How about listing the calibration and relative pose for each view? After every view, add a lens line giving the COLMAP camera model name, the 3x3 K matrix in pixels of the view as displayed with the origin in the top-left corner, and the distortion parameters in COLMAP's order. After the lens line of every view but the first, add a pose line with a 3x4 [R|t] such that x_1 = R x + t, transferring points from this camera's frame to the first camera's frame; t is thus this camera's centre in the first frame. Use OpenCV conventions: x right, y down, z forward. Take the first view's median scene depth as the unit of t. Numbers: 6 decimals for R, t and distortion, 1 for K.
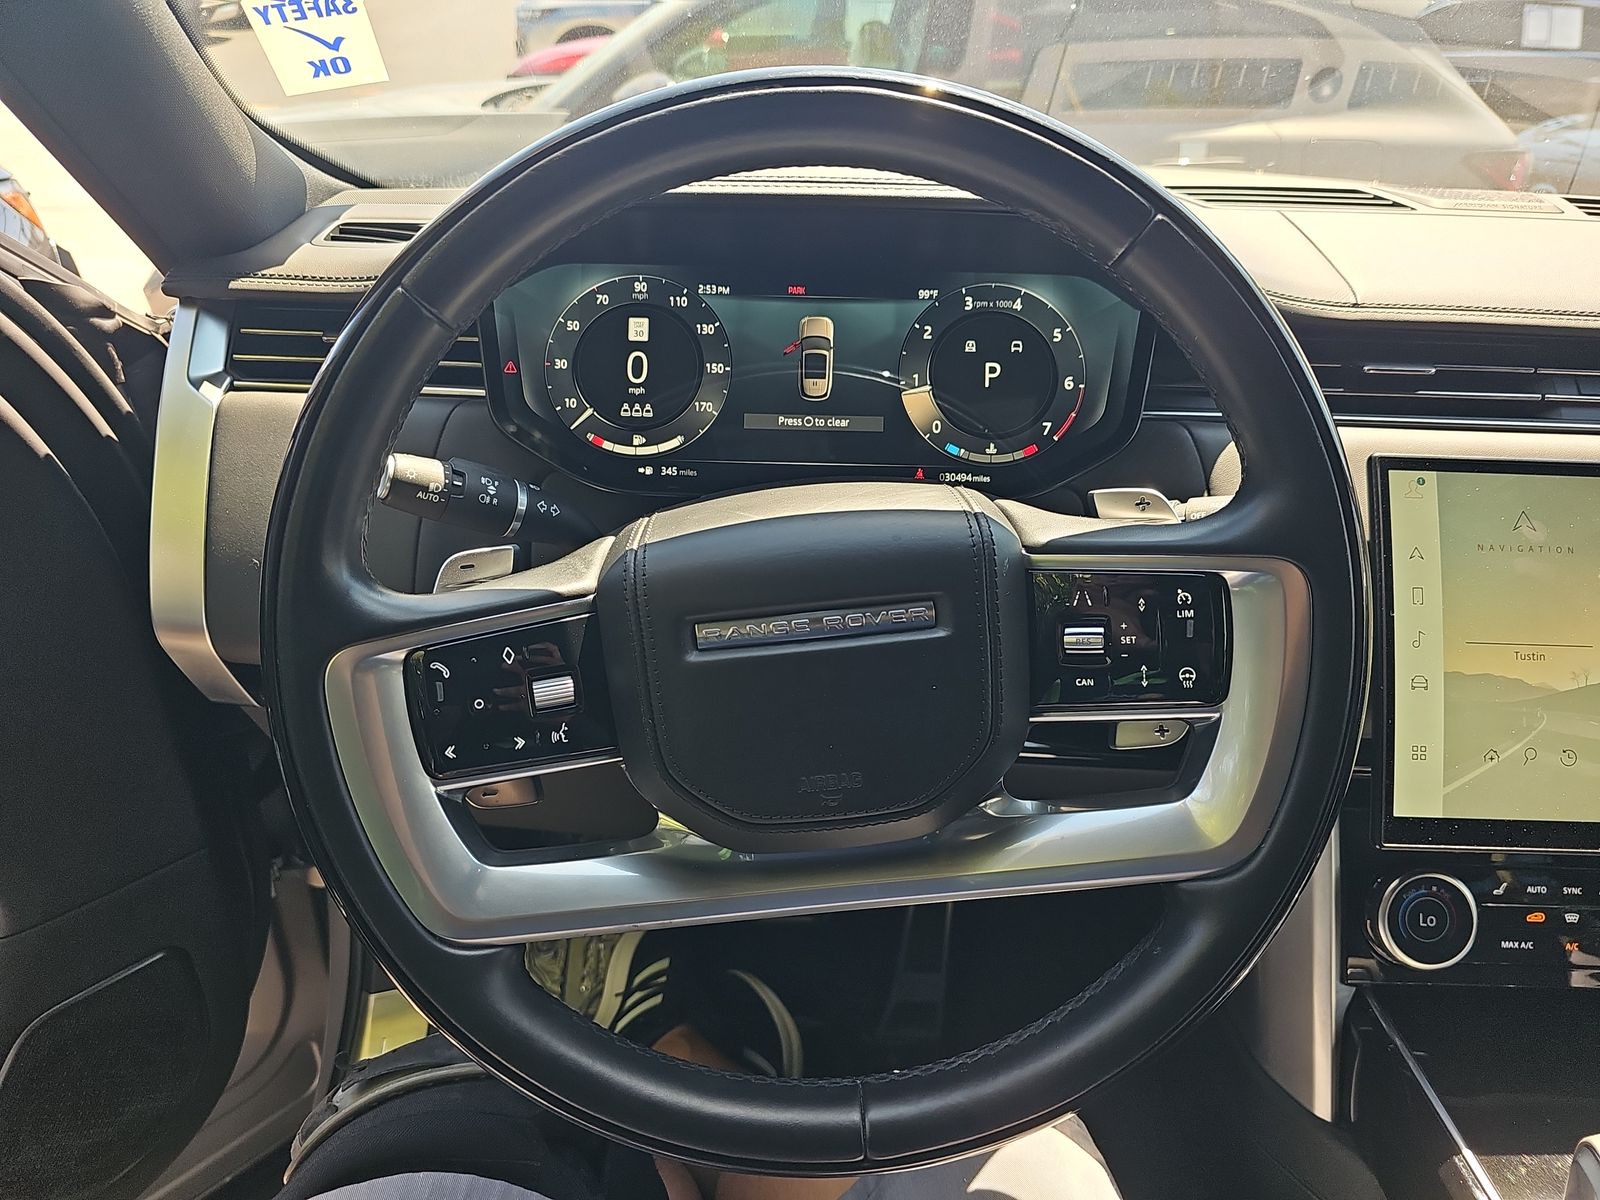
lens RADIAL K [[1053.3, 0, 816.9], [0, 1053.3, 584.2], [0, 0, 1]] dist [0.024084, -0.034101]
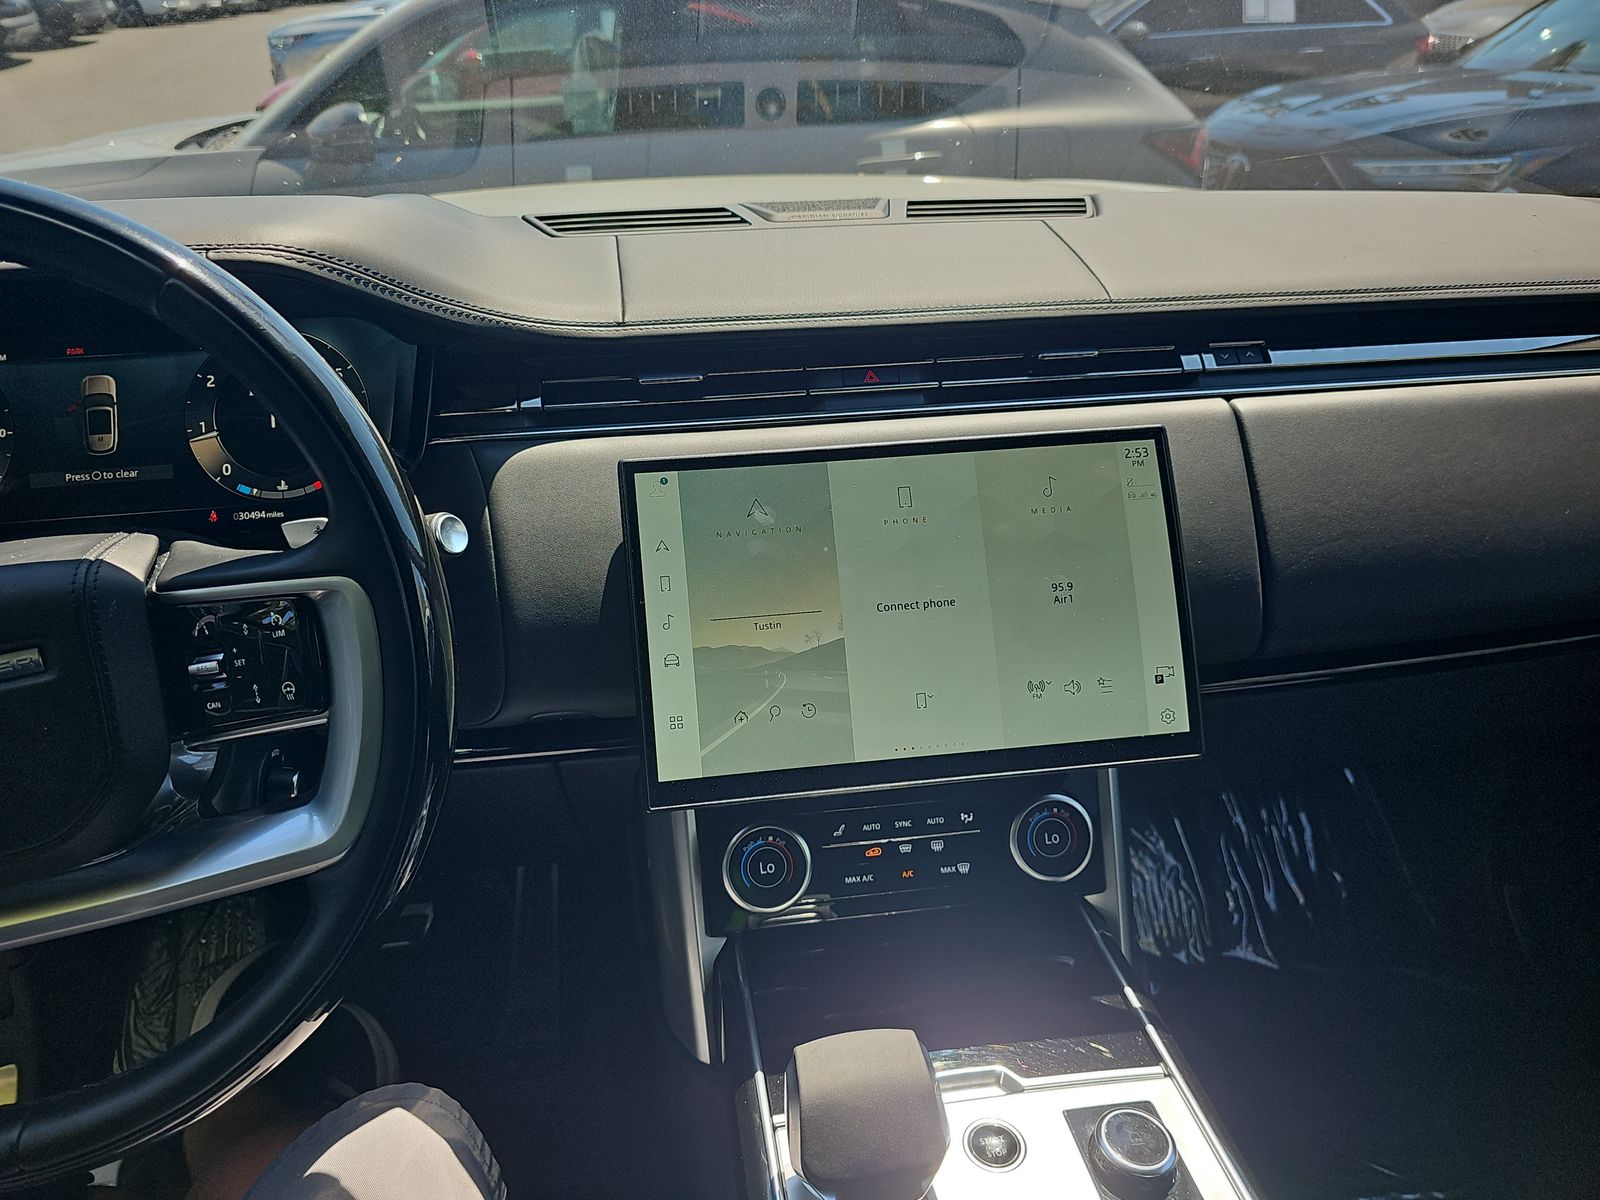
lens RADIAL K [[1053.3, 0, 792.4], [0, 1053.3, 598.4], [0, 0, 1]] dist [0.024084, -0.034101]
pose [[0.988710, -0.106202, 0.105707, 0.548958], [0.105394, 0.994343, 0.013221, 0.025038], [-0.106513, -0.001931, 0.994309, -0.115903]]
